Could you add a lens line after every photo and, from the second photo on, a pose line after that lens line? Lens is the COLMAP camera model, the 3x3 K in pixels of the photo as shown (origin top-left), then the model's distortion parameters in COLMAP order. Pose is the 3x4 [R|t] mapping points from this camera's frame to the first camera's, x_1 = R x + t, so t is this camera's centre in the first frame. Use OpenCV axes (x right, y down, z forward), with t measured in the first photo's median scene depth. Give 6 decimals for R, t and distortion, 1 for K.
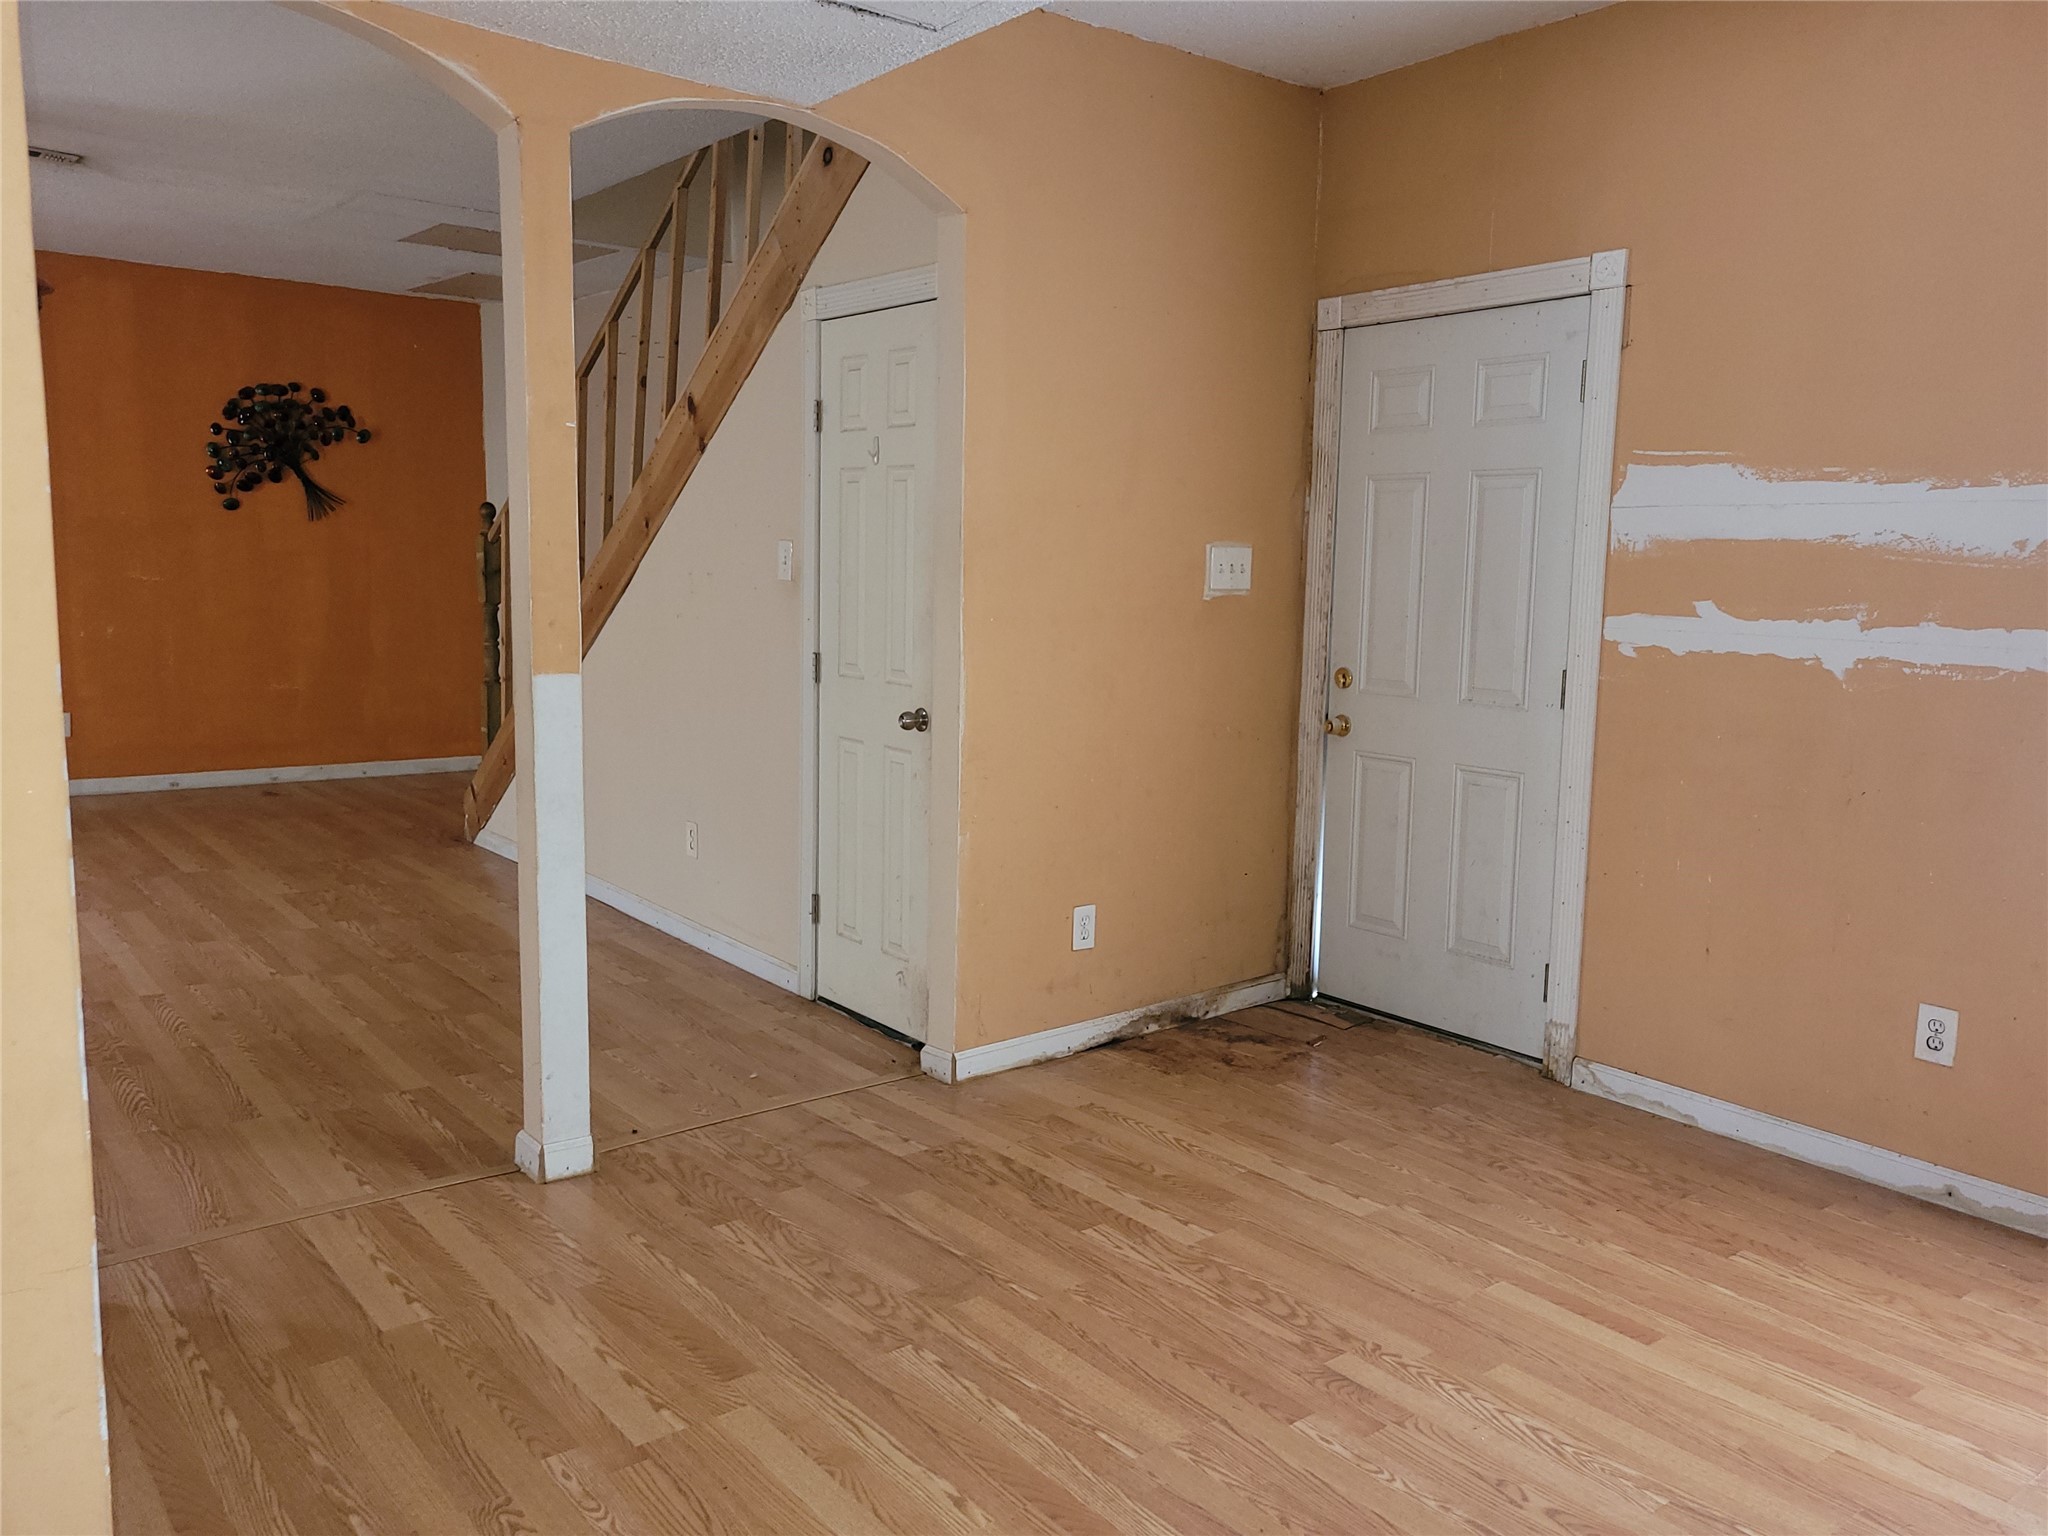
lens RADIAL K [[1534.7, 0, 1026.4], [0, 1534.7, 767.6], [0, 0, 1]] dist [0.037872, -0.003787]
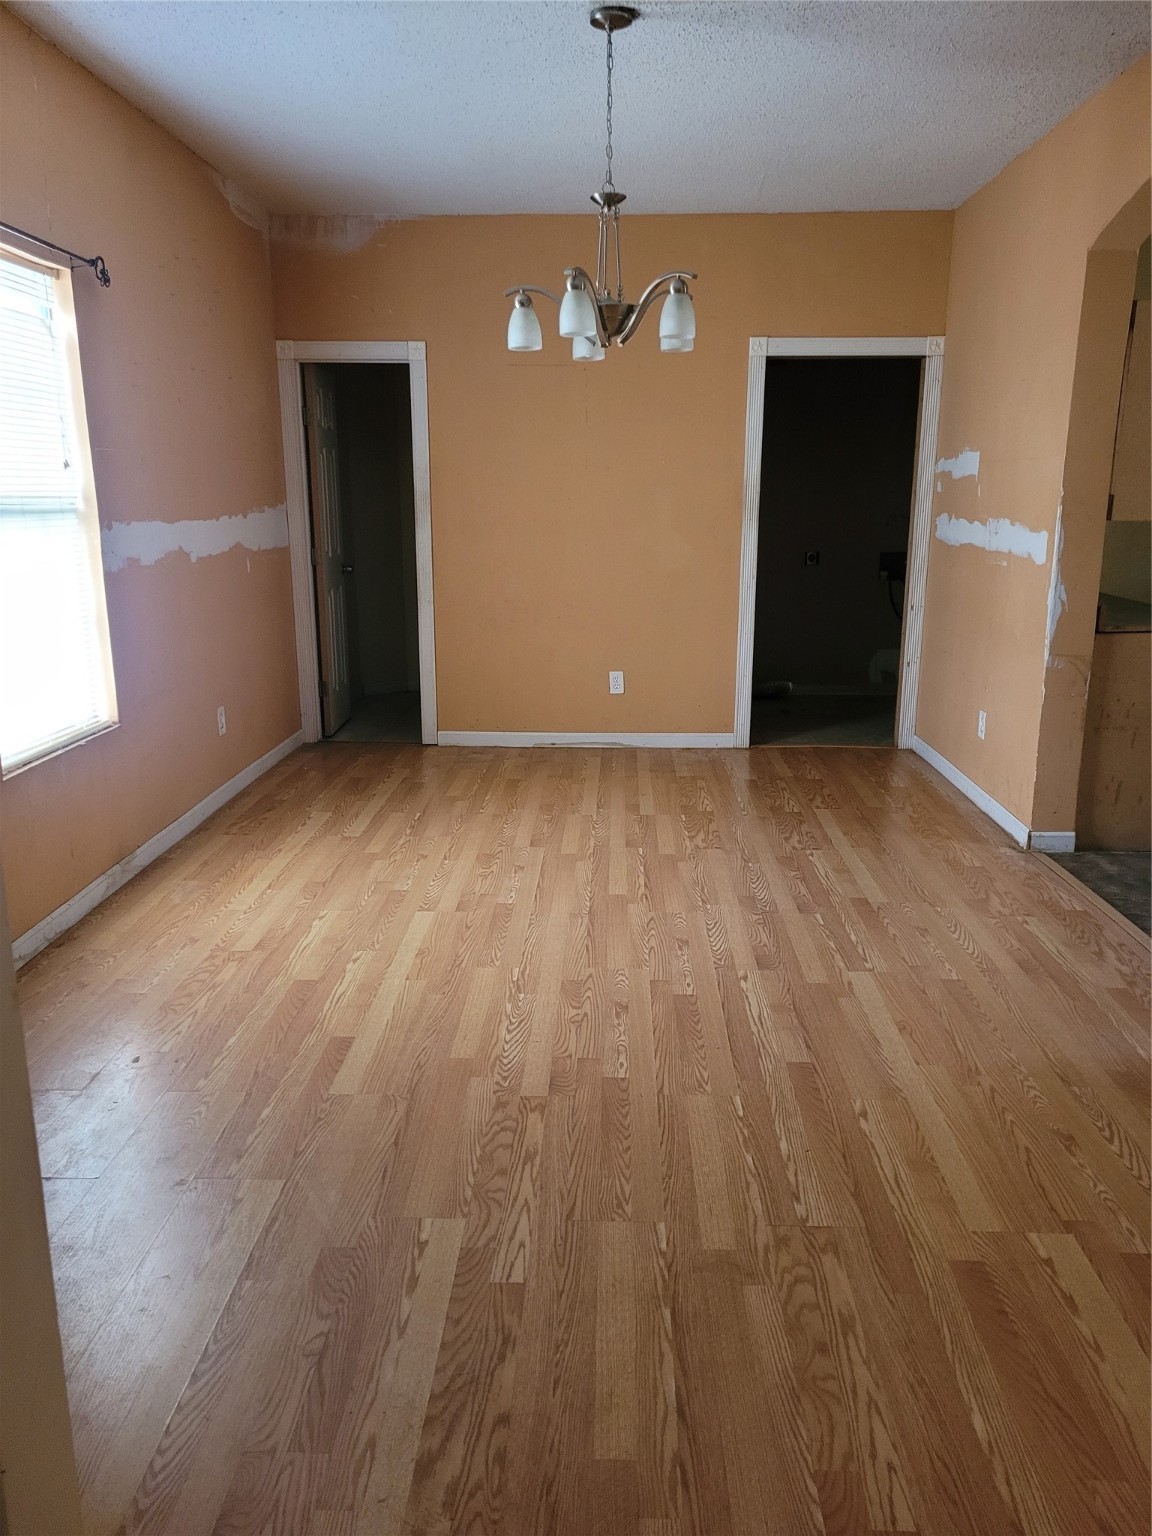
lens RADIAL K [[1151.0, 0, 577.3], [0, 1151.0, 769.5], [0, 0, 1]] dist [0.037872, -0.003787]
pose [[-0.762088, -0.172375, 0.624107, -0.417206], [0.074153, 0.934332, 0.348604, -0.241905], [-0.643214, 0.311946, -0.699261, 1.595436]]
